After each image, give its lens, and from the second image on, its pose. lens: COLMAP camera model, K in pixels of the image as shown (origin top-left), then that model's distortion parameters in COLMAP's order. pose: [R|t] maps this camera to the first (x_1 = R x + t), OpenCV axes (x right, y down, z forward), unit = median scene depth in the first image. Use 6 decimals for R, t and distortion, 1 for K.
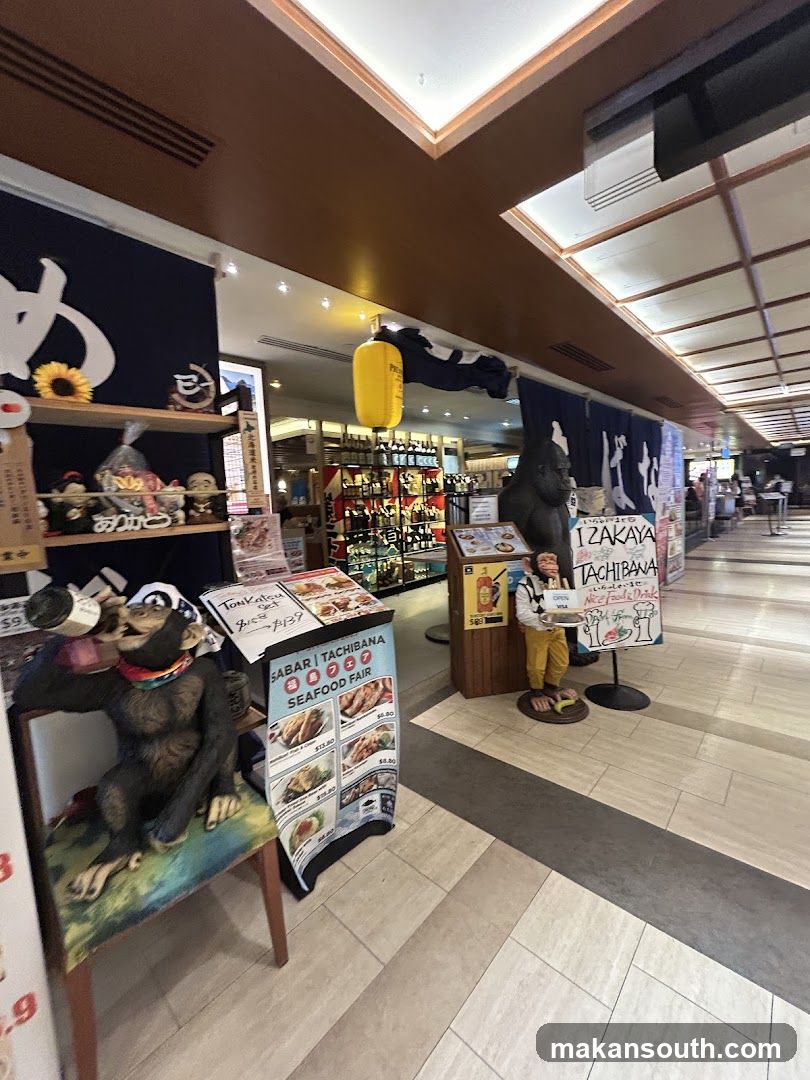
lens RADIAL K [[435.7, 0, 411.8], [0, 435.7, 543.0], [0, 0, 1]] dist [0.004203, 0.000046]
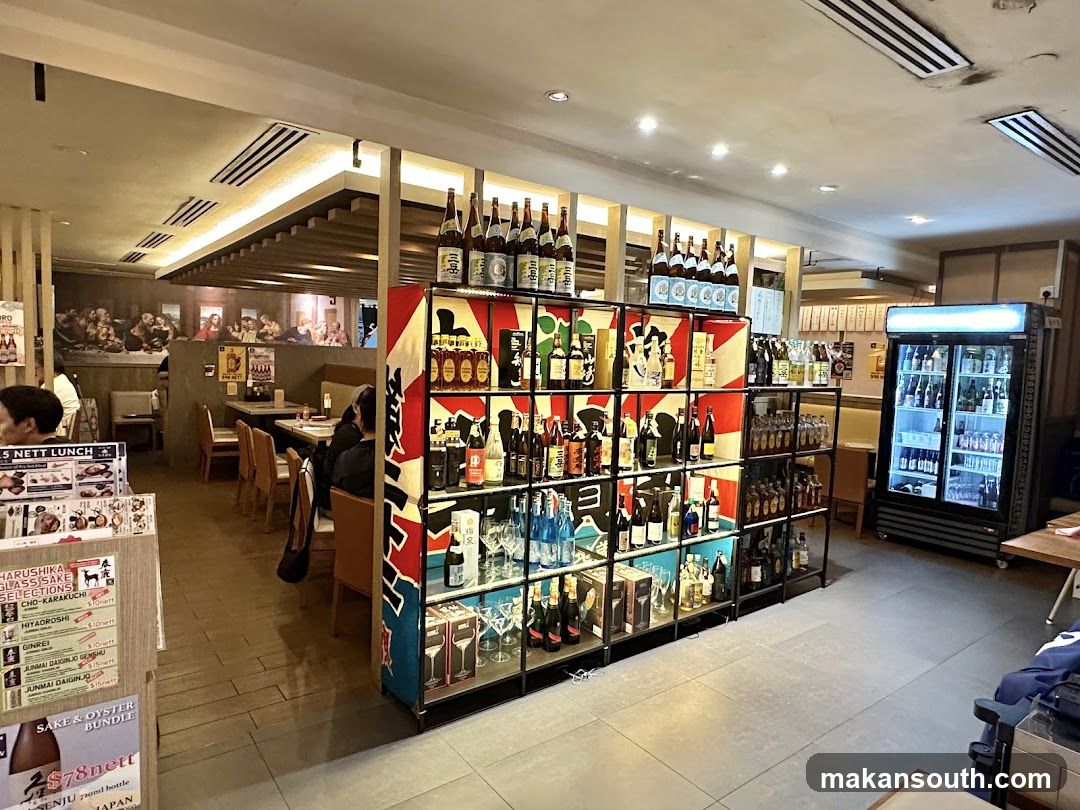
lens RADIAL K [[646.7, 0, 531.2], [0, 646.7, 405.6], [0, 0, 1]] dist [-0.013630, 0.001740]
pose [[0.976625, 0.099161, -0.190710, 0.002900], [-0.103964, 0.994463, -0.015323, -0.081351], [0.188134, 0.034791, 0.981527, 0.493859]]
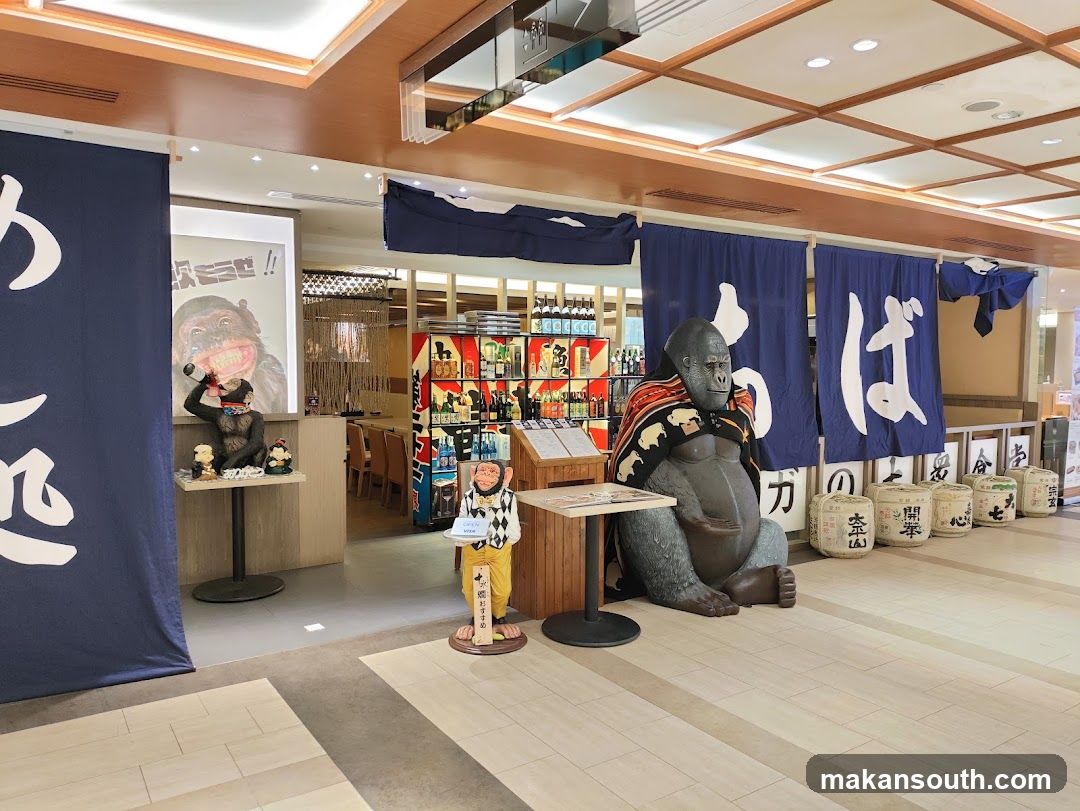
lens RADIAL K [[764.3, 0, 535.7], [0, 764.3, 418.9], [0, 0, 1]] dist [0.019421, -0.024994]
pose [[0.969607, 0.068802, -0.234794, 0.274217], [-0.075966, 0.996877, -0.021590, -0.019188], [0.232575, 0.038771, 0.971805, -0.162597]]
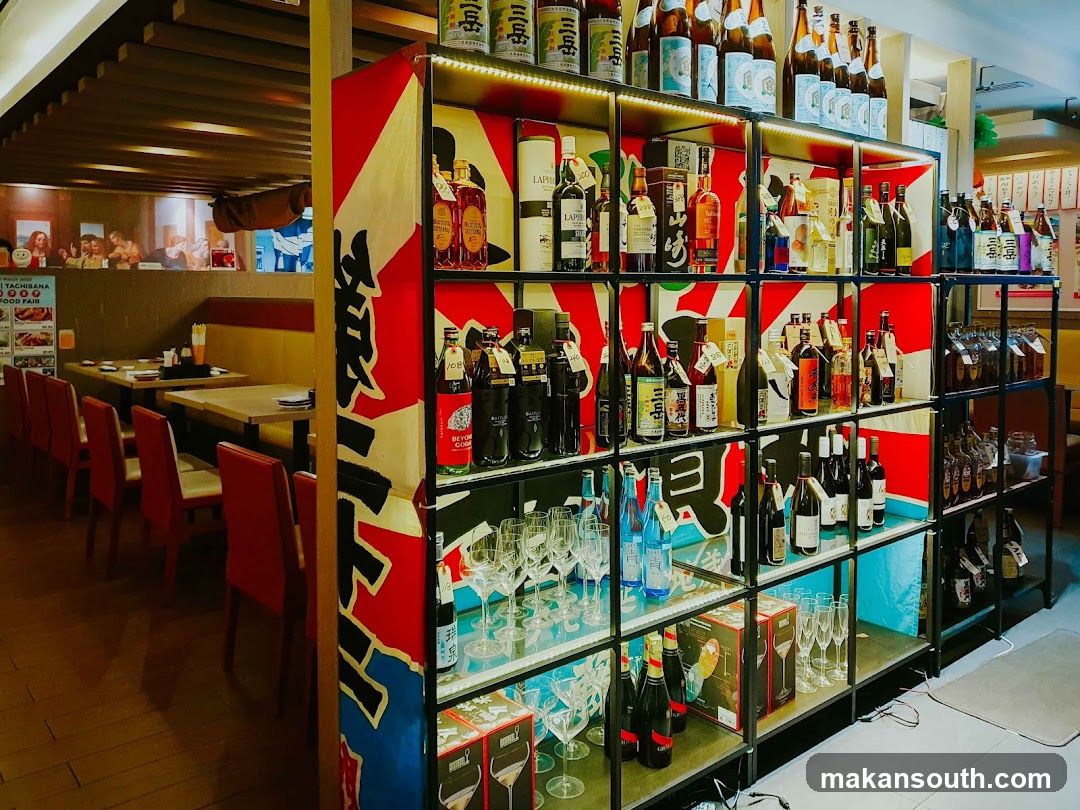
lens RADIAL K [[853.7, 0, 515.3], [0, 853.7, 331.4], [0, 0, 1]] dist [0.037161, -0.040458]
pose [[0.985904, 0.053119, -0.158654, -0.069502], [-0.061989, 0.996748, -0.051488, -0.058197], [0.155403, 0.060597, 0.985991, 0.624945]]
